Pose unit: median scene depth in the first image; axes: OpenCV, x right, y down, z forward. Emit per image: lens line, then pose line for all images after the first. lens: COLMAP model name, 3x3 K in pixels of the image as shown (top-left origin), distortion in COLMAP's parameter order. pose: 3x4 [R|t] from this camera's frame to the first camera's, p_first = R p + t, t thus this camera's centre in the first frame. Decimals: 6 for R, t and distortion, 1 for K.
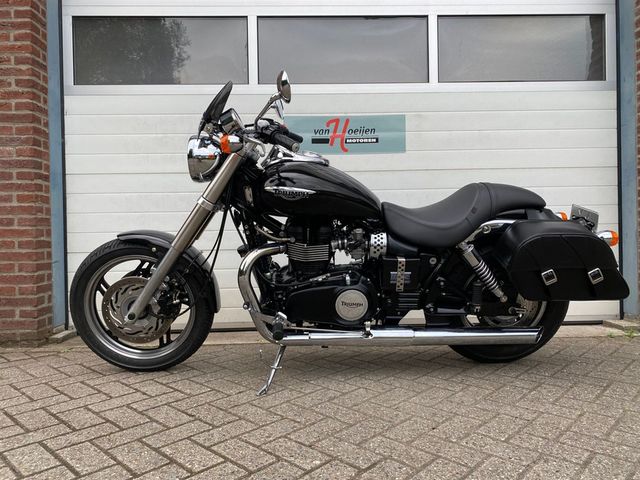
lens RADIAL K [[489.8, 0, 321.5], [0, 489.8, 238.4], [0, 0, 1]] dist [0.036649, -0.037560]
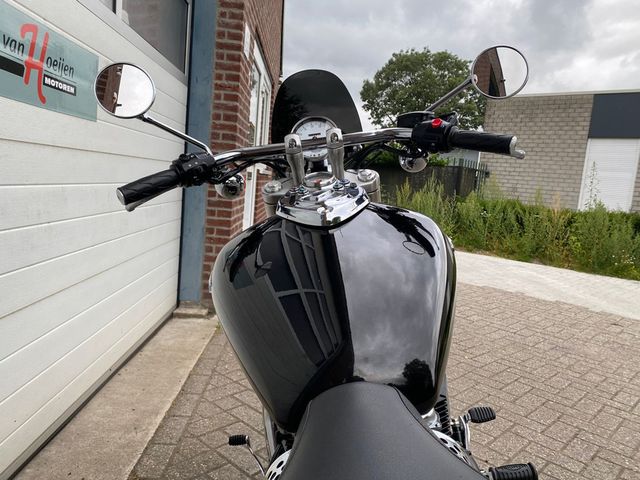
lens RADIAL K [[489.8, 0, 321.5], [0, 489.8, 238.4], [0, 0, 1]] dist [0.036649, -0.037560]
pose [[0.002525, -0.097993, 0.995184, -0.502735], [-0.068587, 0.992827, 0.097935, -0.126994], [-0.997642, -0.068504, -0.004214, 0.823615]]
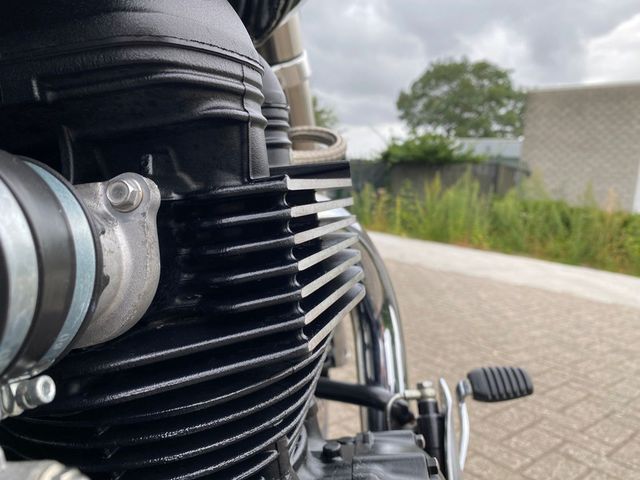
lens RADIAL K [[501.3, 0, 311.7], [0, 501.3, 237.5], [0, 0, 1]] dist [-0.007596, 0.004547]
pose [[0.087962, -0.064318, 0.994045, -0.276994], [-0.084142, 0.993867, 0.071752, -0.004161], [-0.992564, -0.089952, 0.082011, 0.730894]]
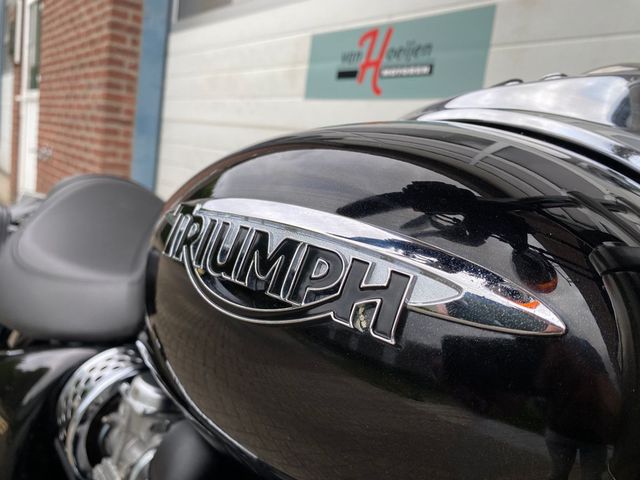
lens RADIAL K [[501.3, 0, 311.7], [0, 501.3, 237.5], [0, 0, 1]] dist [-0.007596, 0.004547]
pose [[0.586592, 0.221564, -0.778986, 0.510809], [-0.141339, 0.975096, 0.170912, -0.126924], [0.797454, 0.009845, 0.603299, 0.720365]]
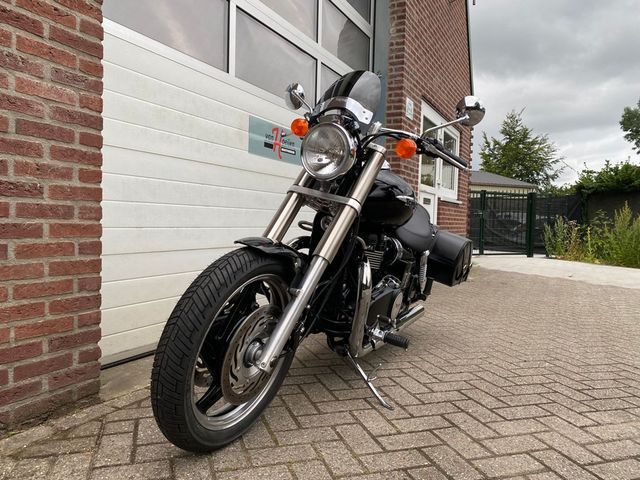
lens RADIAL K [[489.8, 0, 321.5], [0, 489.8, 238.4], [0, 0, 1]] dist [0.036649, -0.037560]
pose [[0.475572, -0.005120, 0.879662, -1.019073], [-0.020874, 0.999636, 0.017104, -0.017541], [-0.879429, -0.026496, 0.475292, 0.432691]]
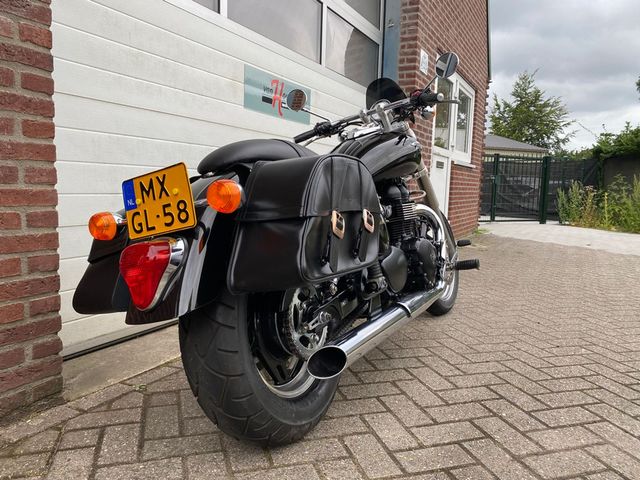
lens RADIAL K [[489.8, 0, 321.5], [0, 489.8, 238.4], [0, 0, 1]] dist [0.036649, -0.037560]
pose [[0.485078, -0.066410, 0.871945, -0.911492], [-0.022431, 0.995839, 0.088324, -0.020614], [-0.874183, -0.062403, 0.481570, 0.491074]]
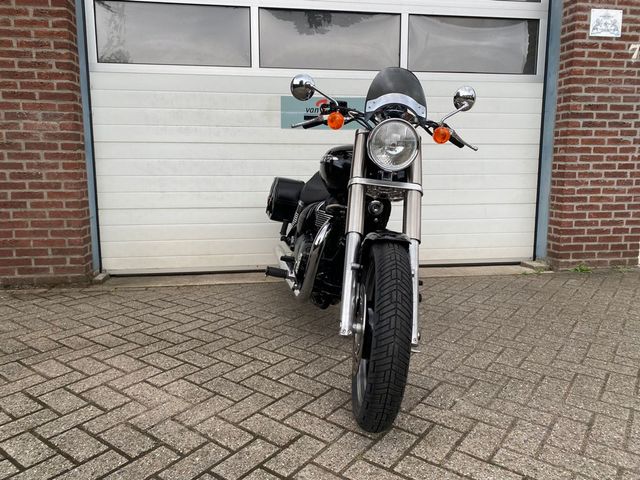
lens RADIAL K [[489.8, 0, 321.5], [0, 489.8, 238.4], [0, 0, 1]] dist [0.036649, -0.037560]
pose [[0.993118, -0.001817, 0.117104, -0.135695], [-0.014056, 0.990804, 0.134575, -0.076377], [-0.116271, -0.135295, 0.983960, -0.268228]]
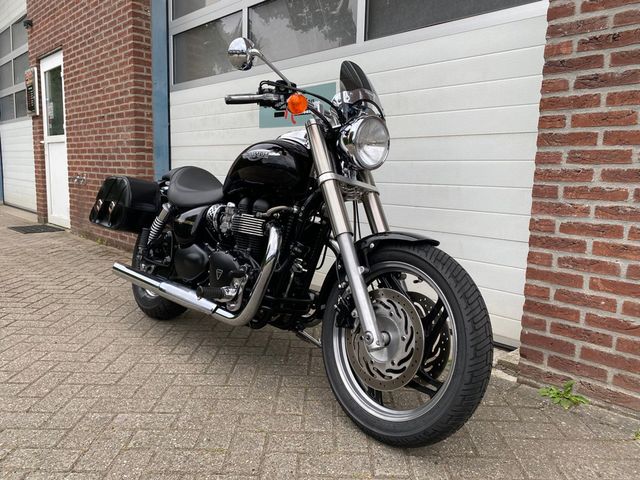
lens RADIAL K [[489.8, 0, 321.5], [0, 489.8, 238.4], [0, 0, 1]] dist [0.036649, -0.037560]
pose [[0.664768, 0.133943, -0.734944, 1.030697], [-0.045417, 0.989222, 0.139204, -0.092950], [0.745668, -0.059159, 0.663686, 0.368464]]
